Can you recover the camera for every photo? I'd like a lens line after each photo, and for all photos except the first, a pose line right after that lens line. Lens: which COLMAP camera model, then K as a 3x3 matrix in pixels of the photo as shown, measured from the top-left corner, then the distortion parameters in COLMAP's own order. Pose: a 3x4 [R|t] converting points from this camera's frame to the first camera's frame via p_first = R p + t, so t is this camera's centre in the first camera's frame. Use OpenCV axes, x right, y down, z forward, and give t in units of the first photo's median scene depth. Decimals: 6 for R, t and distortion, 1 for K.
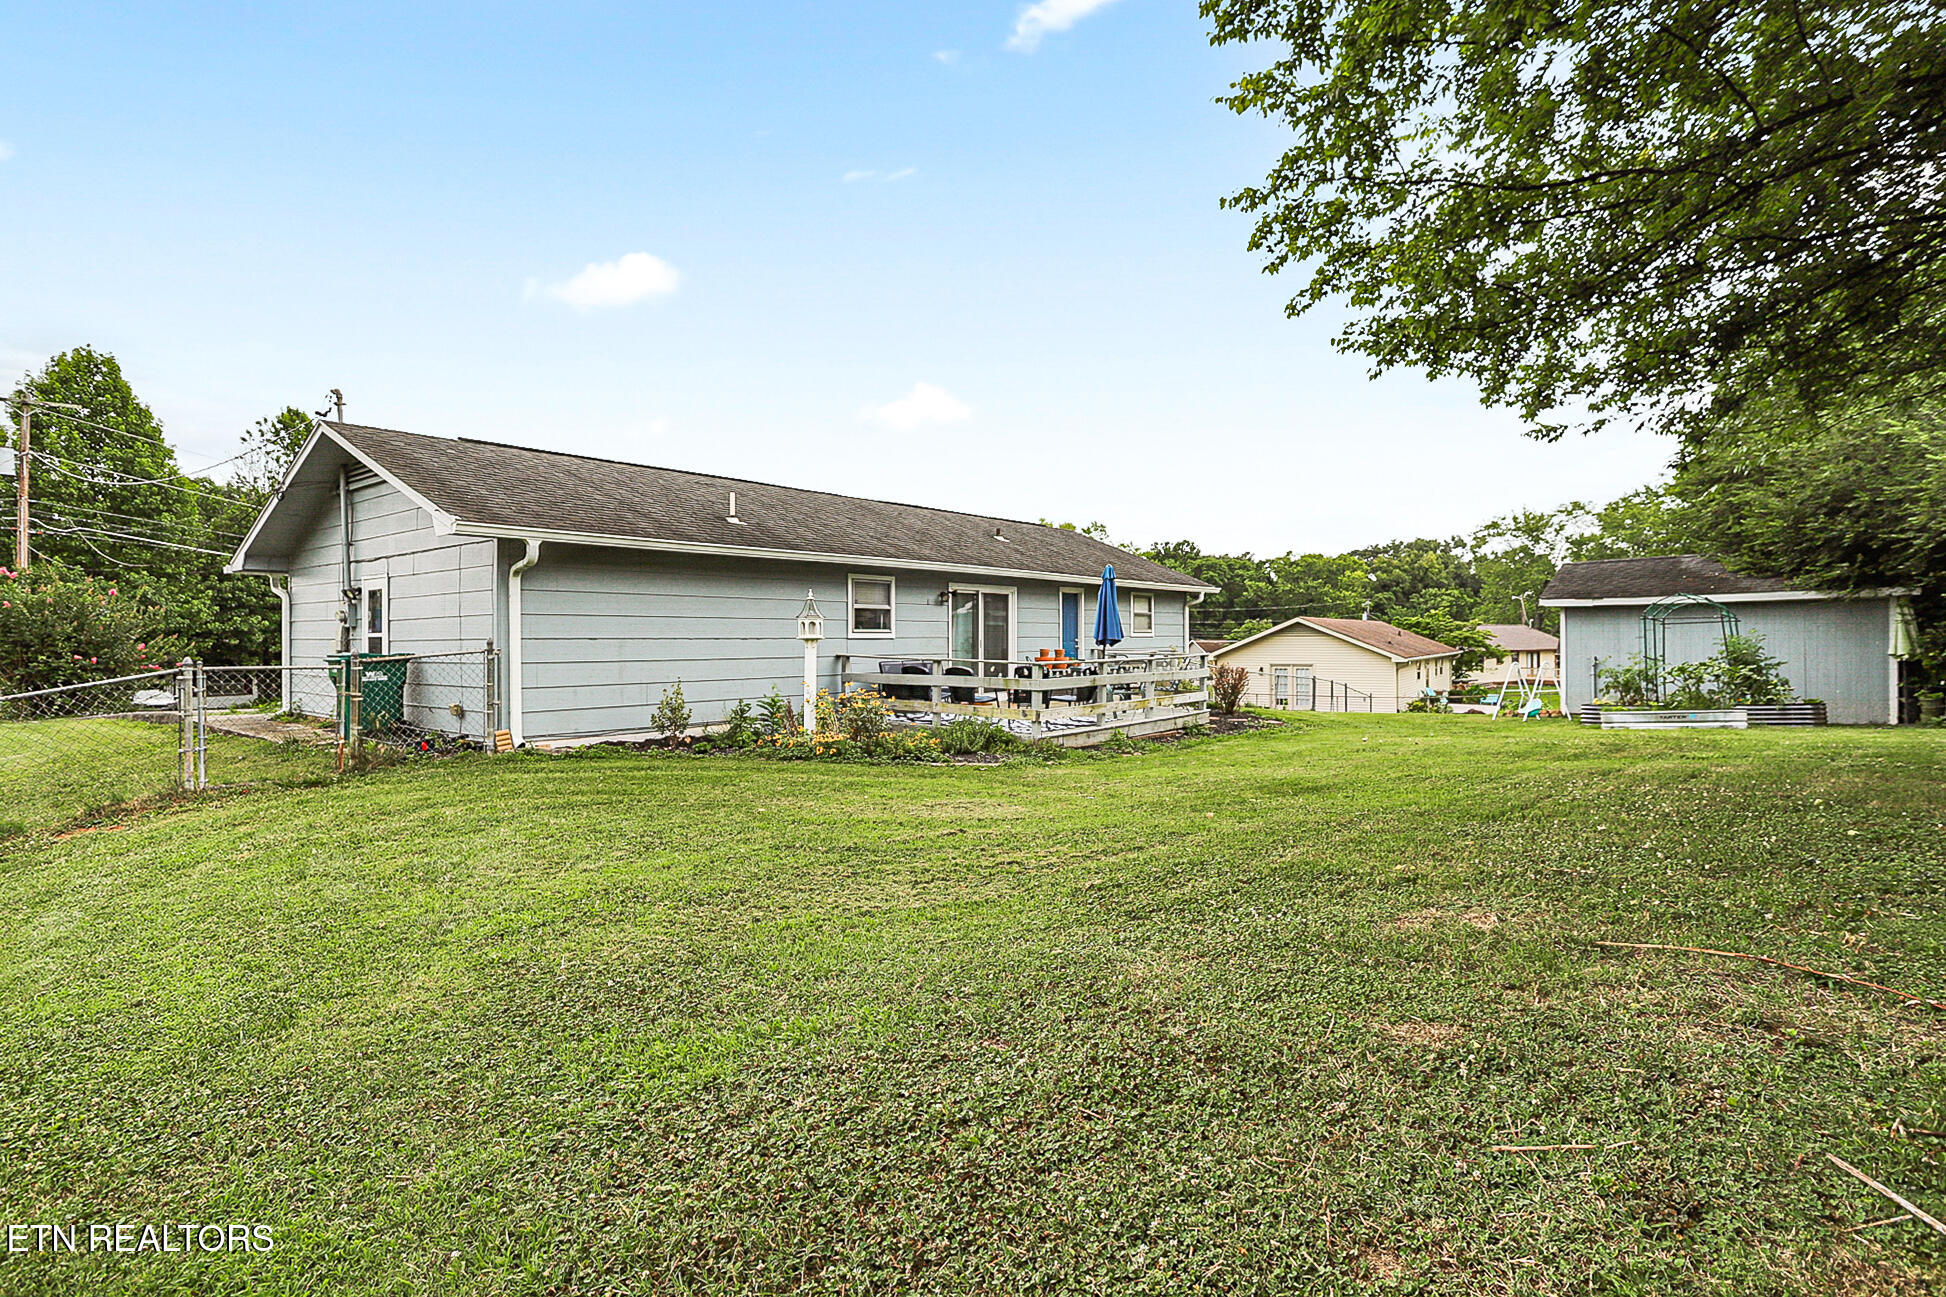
lens RADIAL K [[962.6, 0, 993.5], [0, 962.6, 649.7], [0, 0, 1]] dist [-0.037944, 0.017507]
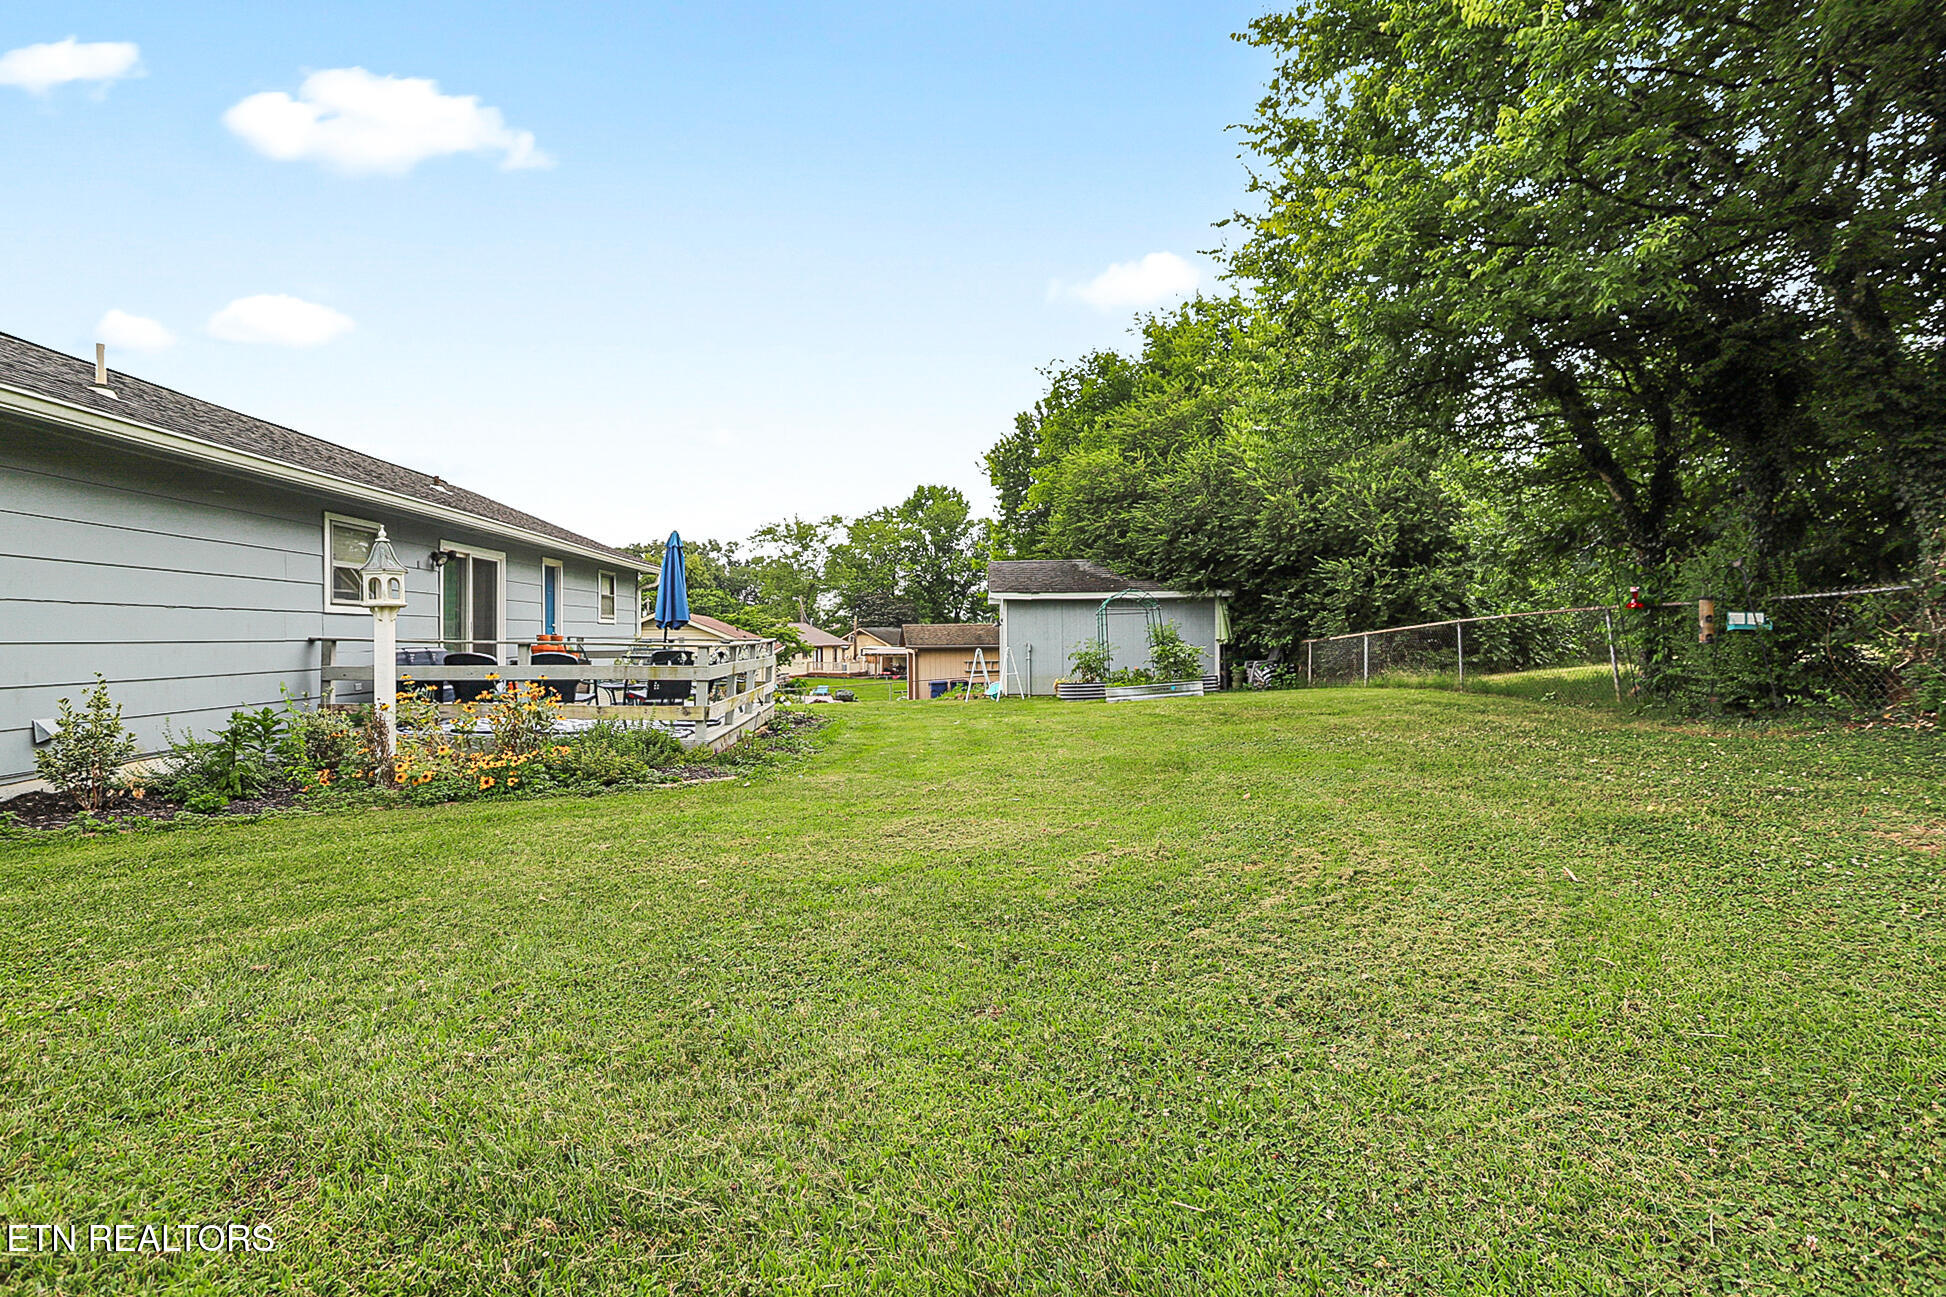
lens RADIAL K [[962.6, 0, 971.1], [0, 962.6, 656.8], [0, 0, 1]] dist [-0.037944, 0.017507]
pose [[0.725314, -0.011331, 0.688325, -0.252781], [0.006829, 0.999934, 0.009264, 0.013732], [-0.688385, -0.002018, 0.725343, 0.230950]]
